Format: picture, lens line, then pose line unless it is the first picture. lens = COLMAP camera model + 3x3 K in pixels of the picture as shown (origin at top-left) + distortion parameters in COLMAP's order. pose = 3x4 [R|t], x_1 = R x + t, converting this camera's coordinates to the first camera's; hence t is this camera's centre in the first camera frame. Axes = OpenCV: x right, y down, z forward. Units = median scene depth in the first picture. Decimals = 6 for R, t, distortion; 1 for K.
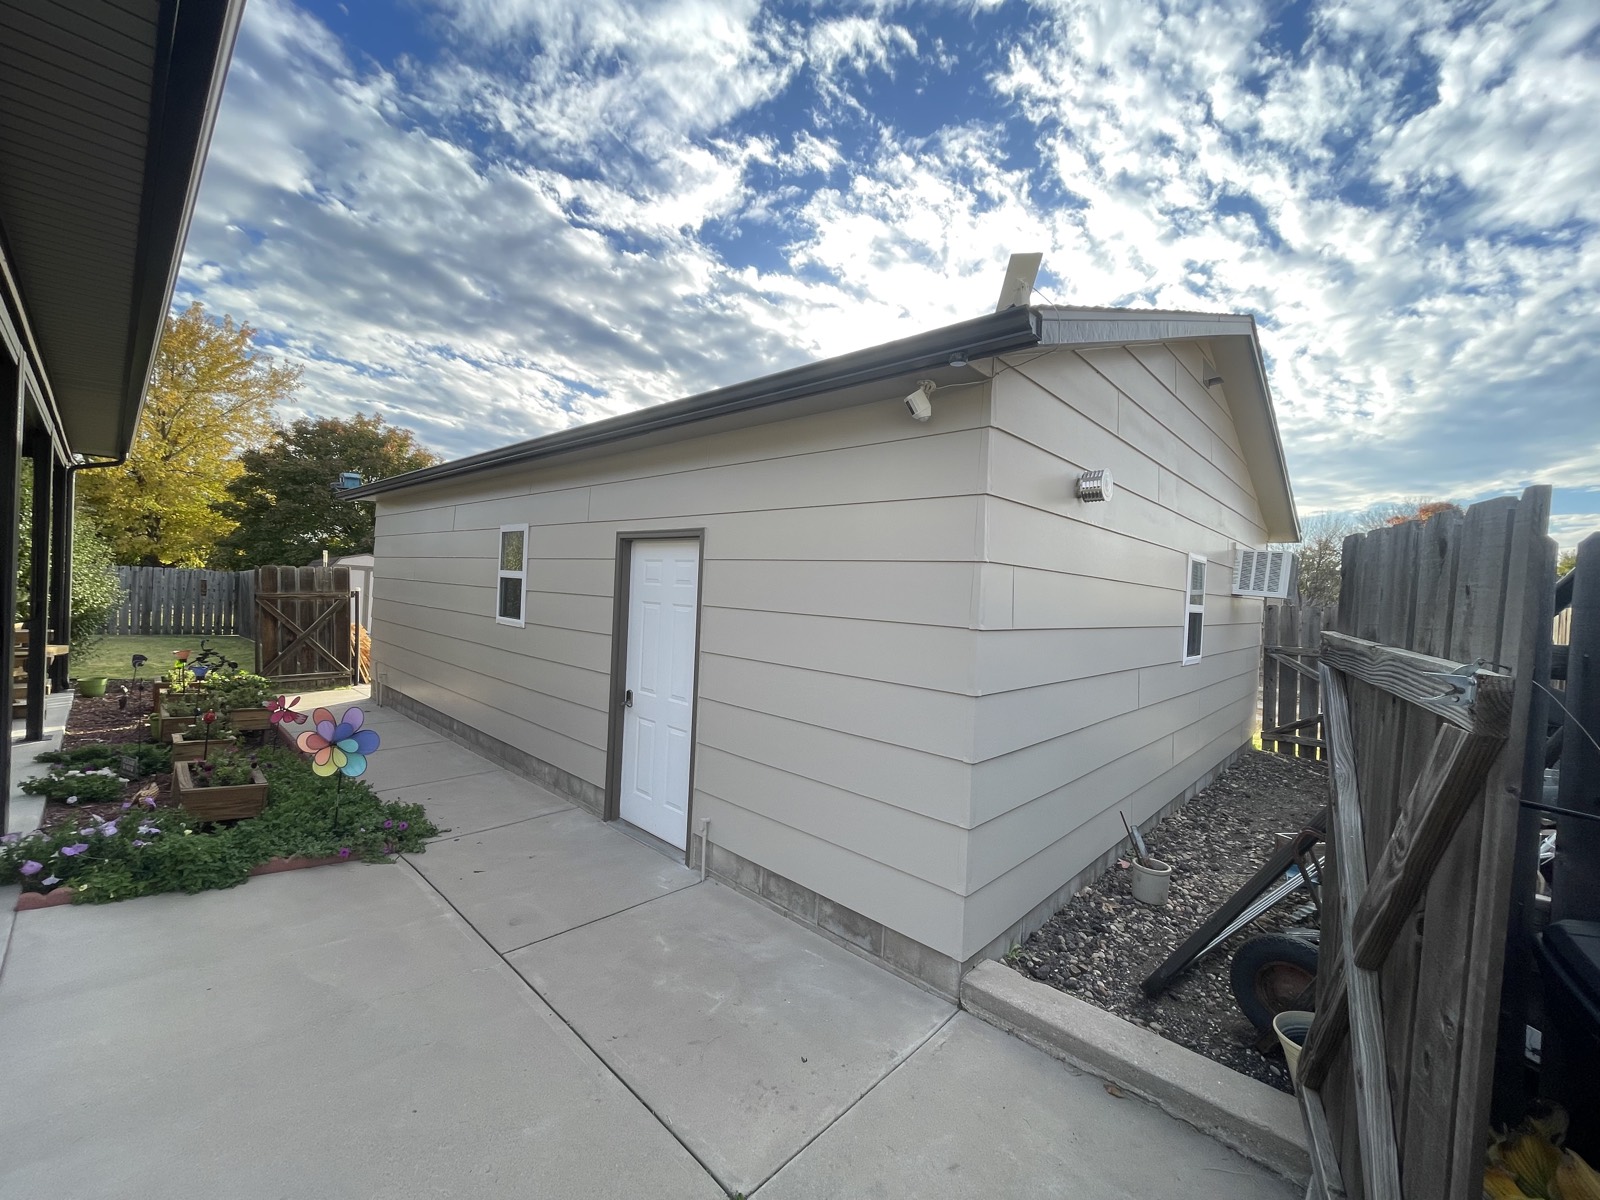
lens RADIAL K [[647.8, 0, 802.6], [0, 647.8, 598.8], [0, 0, 1]] dist [-0.000886, 0.000037]
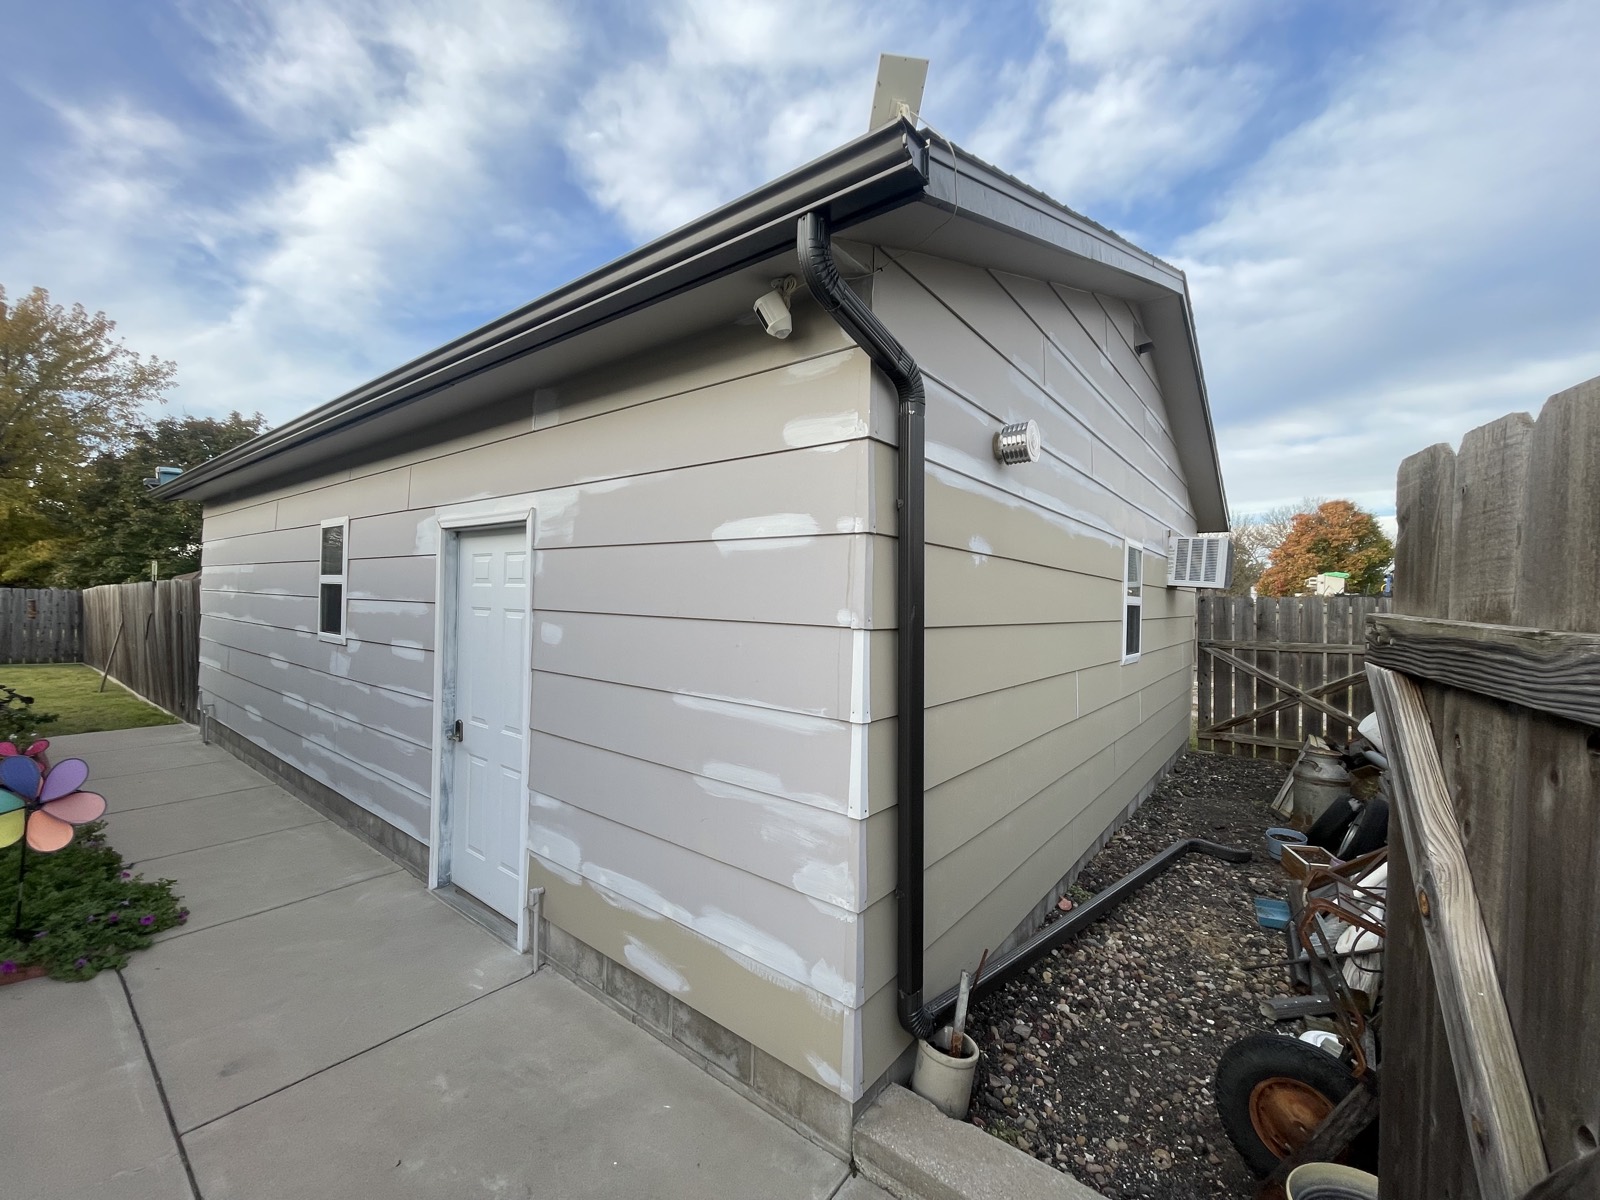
lens RADIAL K [[644.6, 0, 803.4], [0, 644.6, 598.4], [0, 0, 1]] dist [-0.002781, -0.000239]
pose [[0.995581, -0.024166, 0.090742, 0.078531], [0.025276, 0.999619, -0.011094, 0.011306], [-0.090439, 0.013339, 0.995813, 0.167118]]
